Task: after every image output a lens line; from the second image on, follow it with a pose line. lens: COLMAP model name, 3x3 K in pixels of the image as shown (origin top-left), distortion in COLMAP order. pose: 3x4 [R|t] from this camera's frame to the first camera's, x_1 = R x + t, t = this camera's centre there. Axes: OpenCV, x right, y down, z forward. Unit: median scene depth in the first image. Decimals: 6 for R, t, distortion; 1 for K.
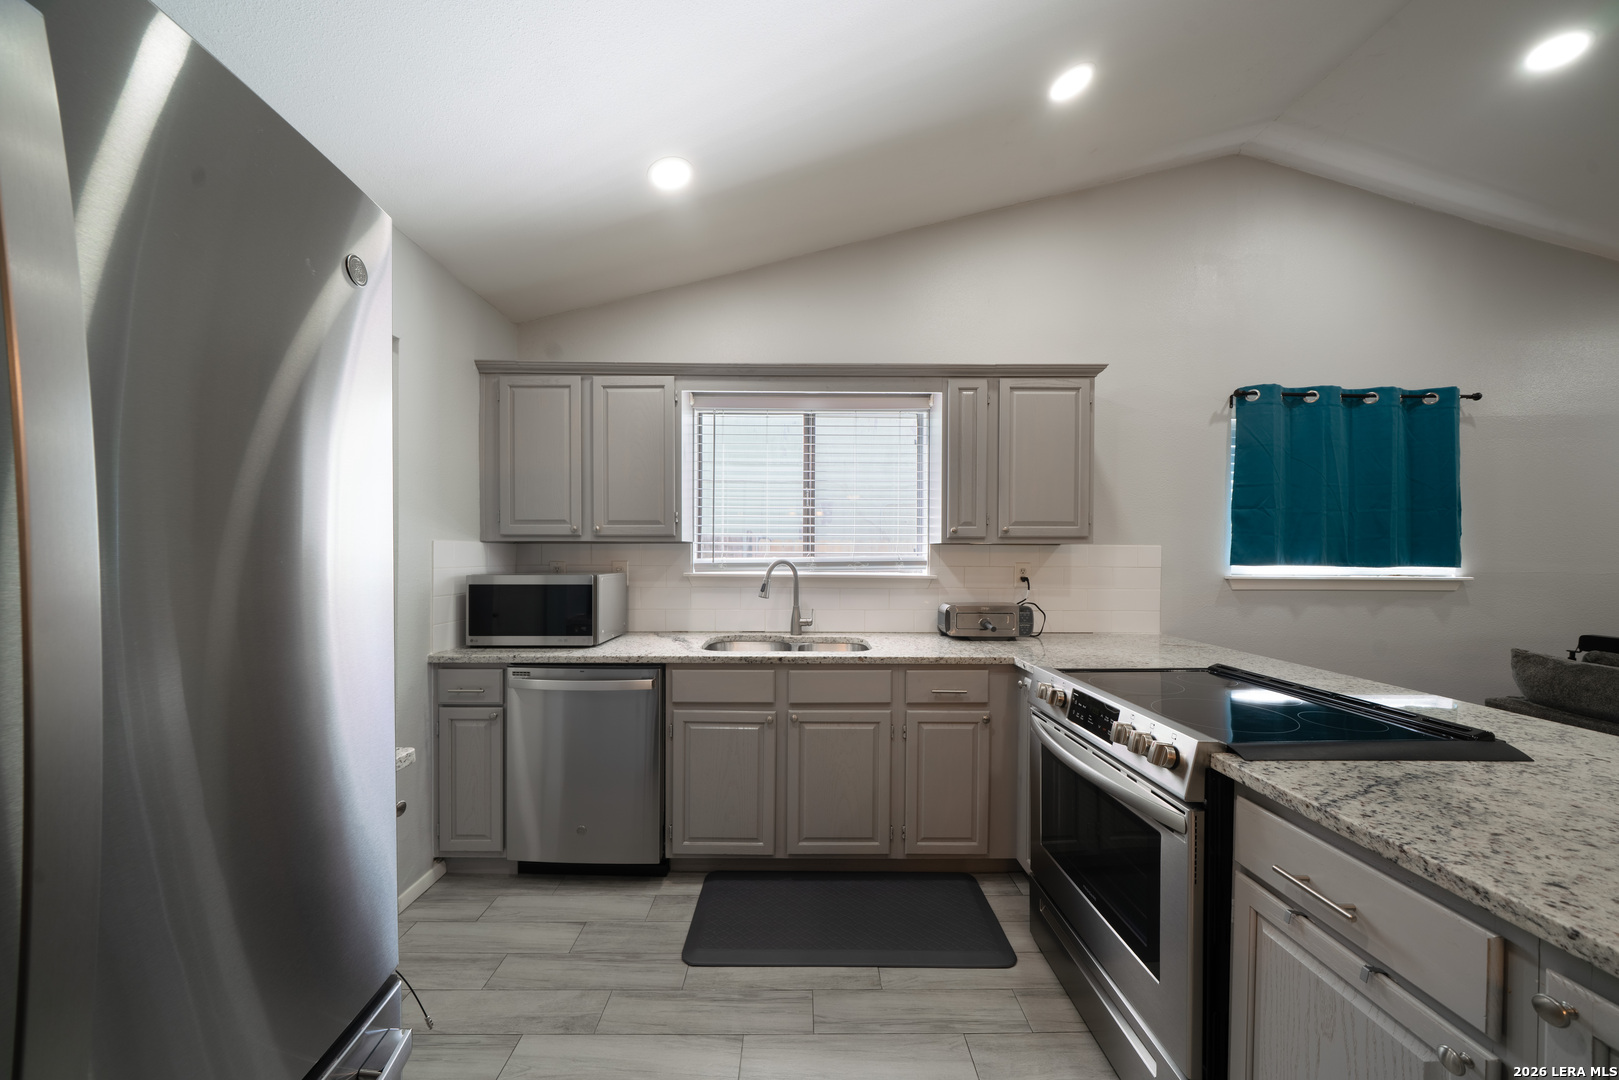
lens RADIAL K [[547.9, 0, 808.9], [0, 547.9, 558.0], [0, 0, 1]] dist [-0.001595, -0.000140]
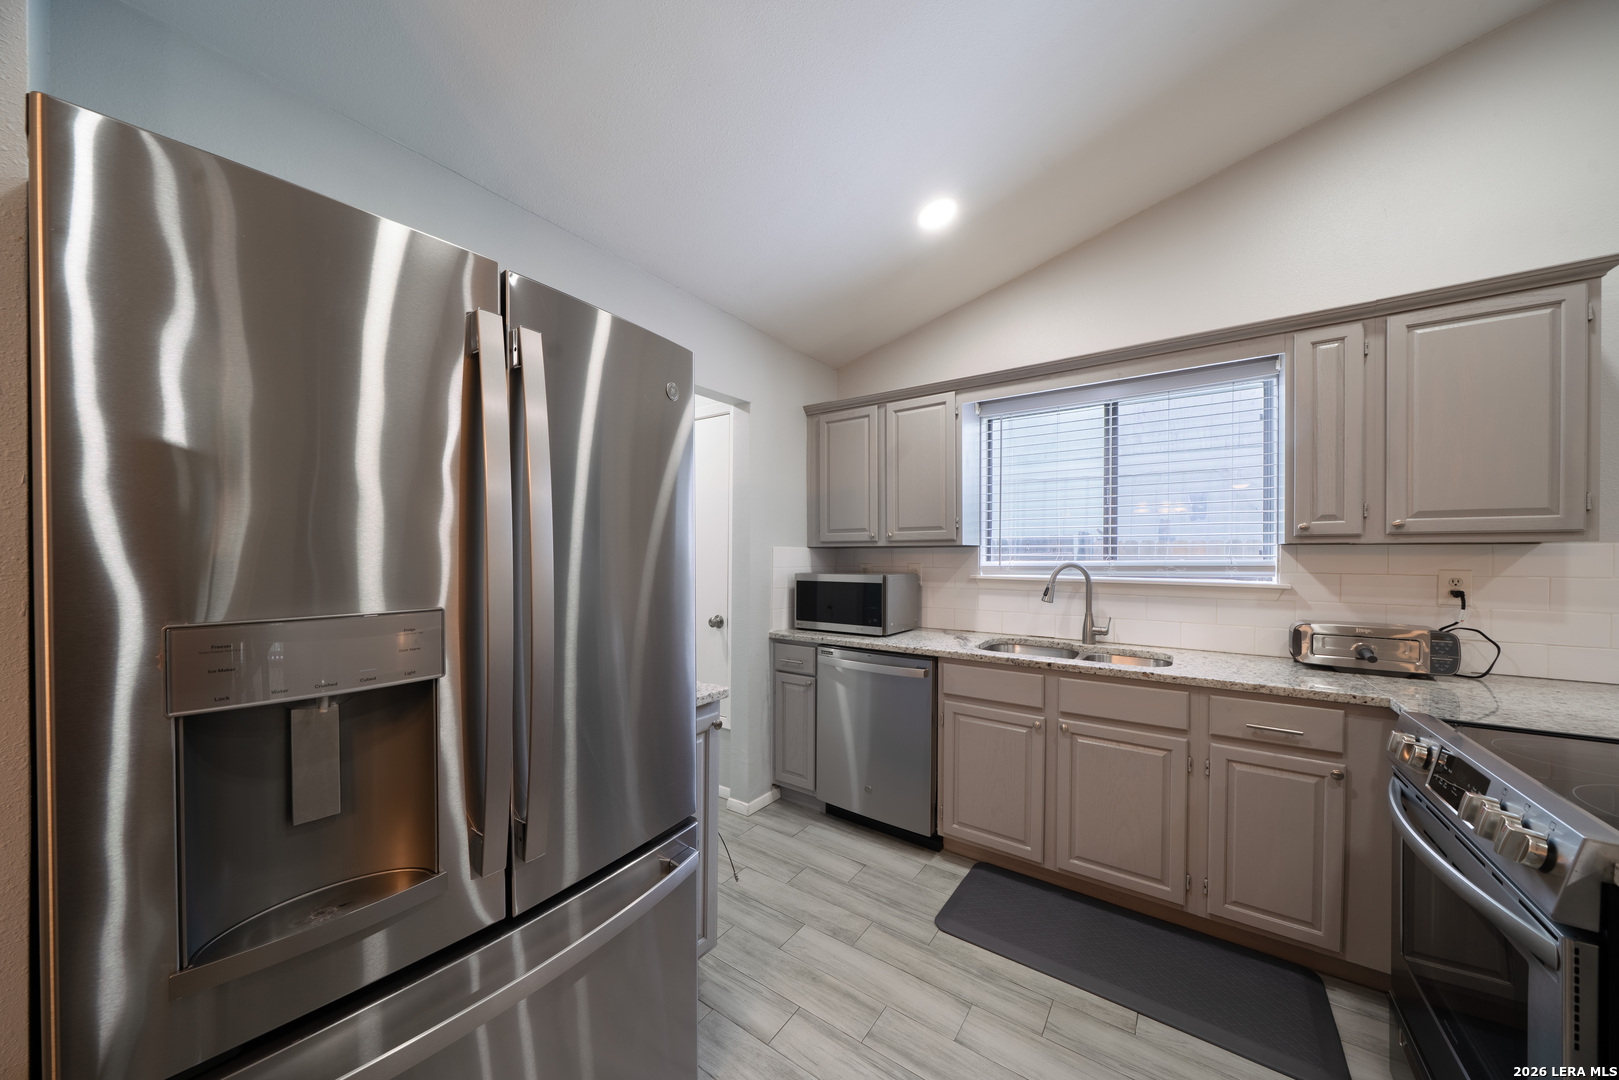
lens RADIAL K [[547.9, 0, 808.9], [0, 547.9, 558.0], [0, 0, 1]] dist [-0.001595, -0.000140]
pose [[0.816278, 0.001389, -0.577658, 0.153324], [-0.004383, 0.999983, -0.003789, -0.000120], [0.577643, 0.005625, 0.816270, -0.044175]]
